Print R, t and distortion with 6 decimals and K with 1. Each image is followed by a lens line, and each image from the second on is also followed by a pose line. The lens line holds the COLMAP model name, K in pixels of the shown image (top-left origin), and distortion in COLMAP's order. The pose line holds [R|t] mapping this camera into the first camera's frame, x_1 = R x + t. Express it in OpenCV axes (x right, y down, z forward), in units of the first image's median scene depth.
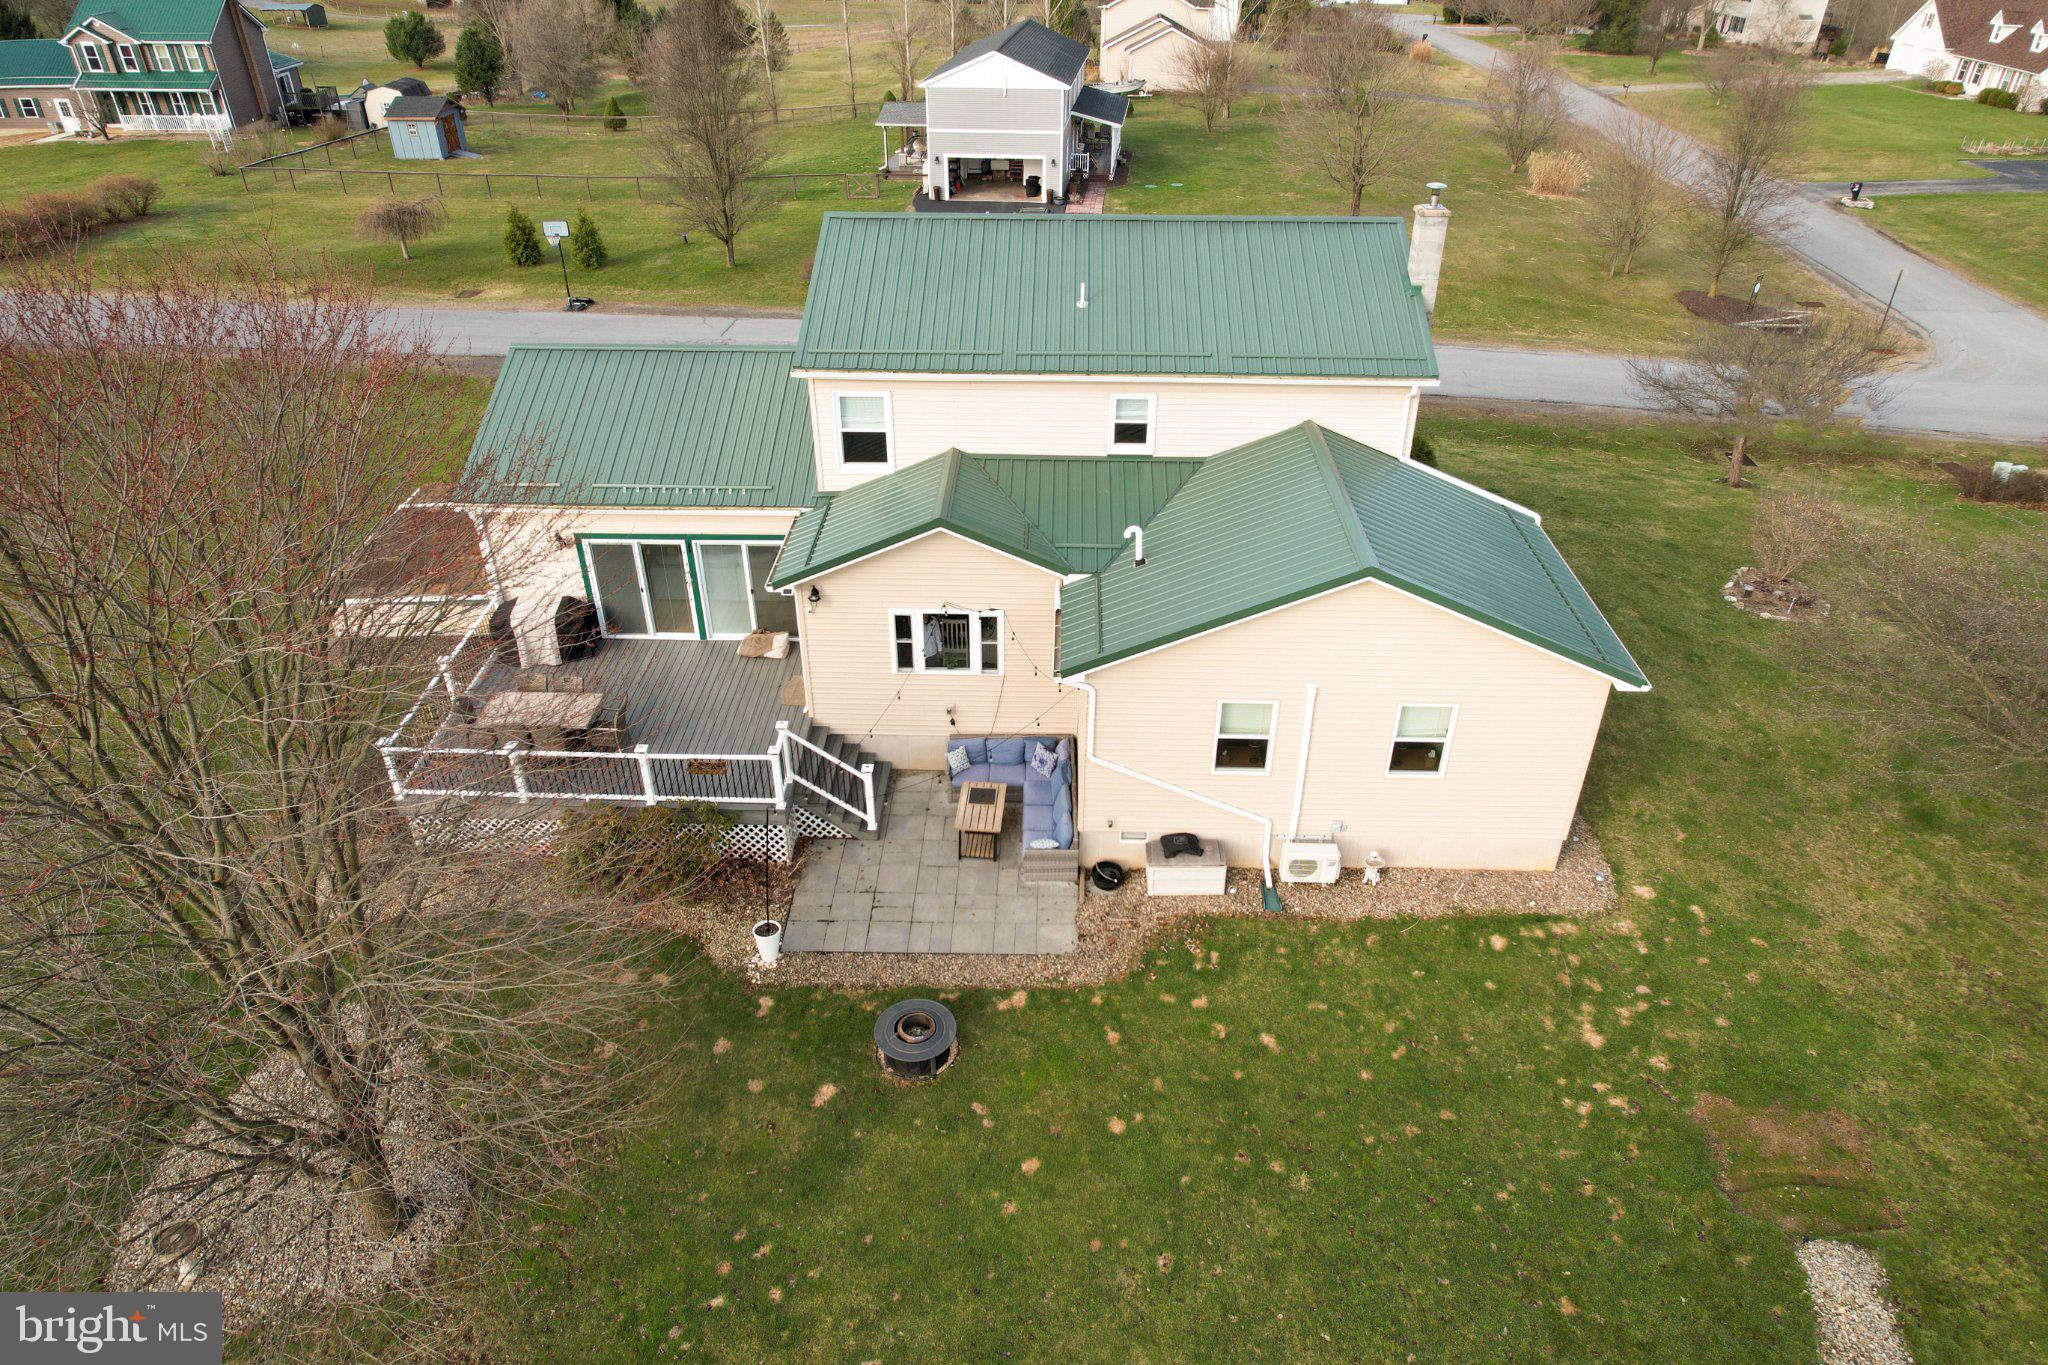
lens RADIAL K [[1310.9, 0, 1027.0], [0, 1310.9, 686.7], [0, 0, 1]] dist [-0.075314, 0.067777]
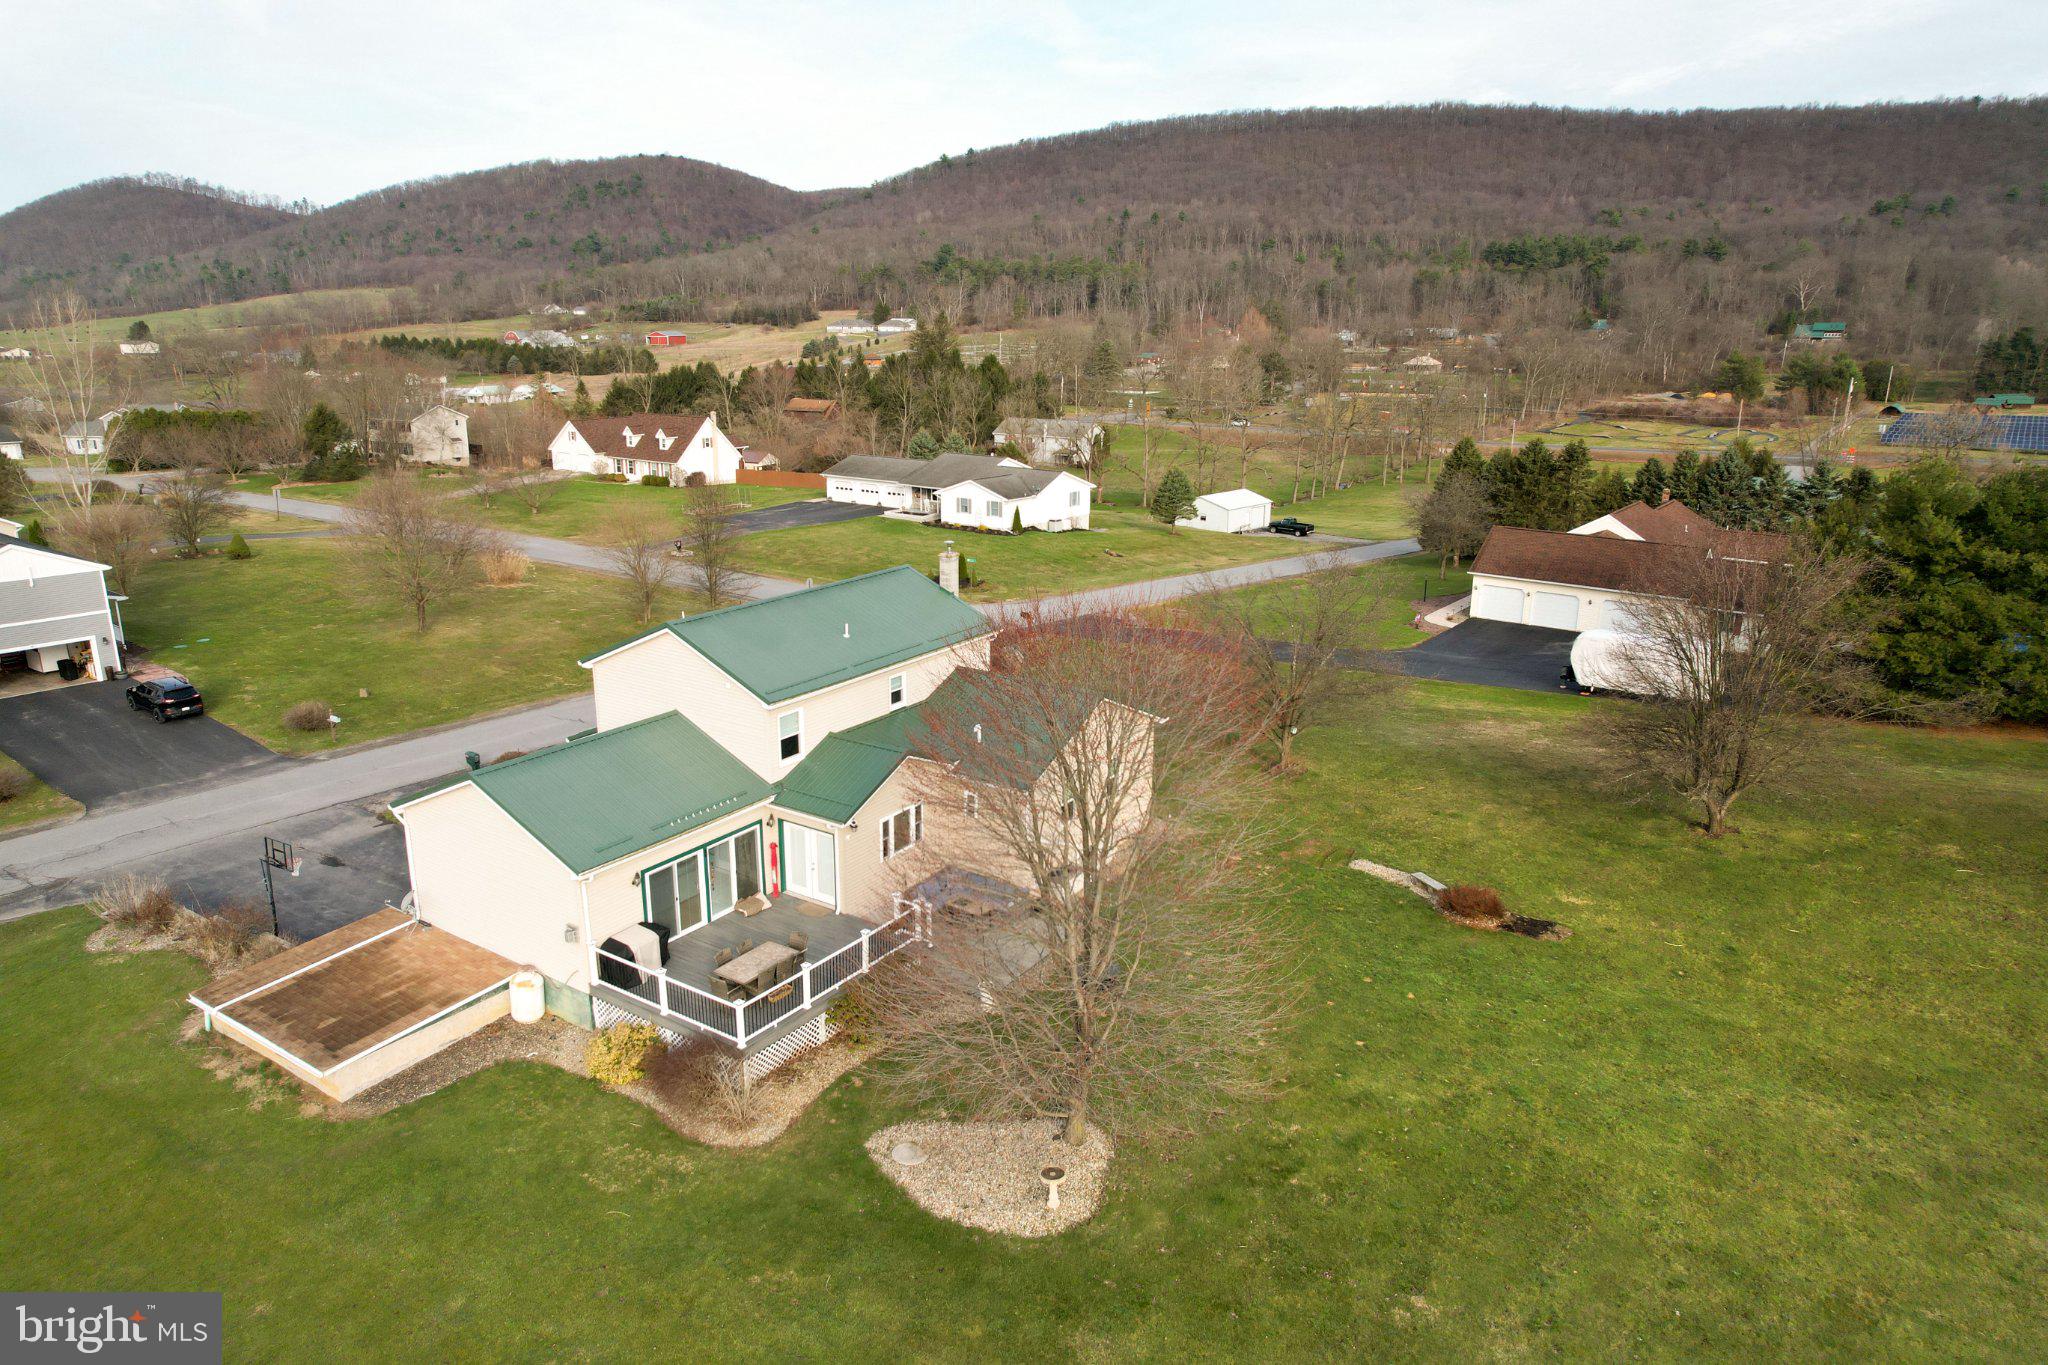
lens RADIAL K [[1310.9, 0, 1027.0], [0, 1310.9, 686.7], [0, 0, 1]] dist [-0.075314, 0.067777]
pose [[0.525831, -0.229265, 0.819109, -1.236145], [0.452092, 0.891037, -0.040826, -0.054814], [-0.720496, 0.391780, 0.572184, -0.127484]]
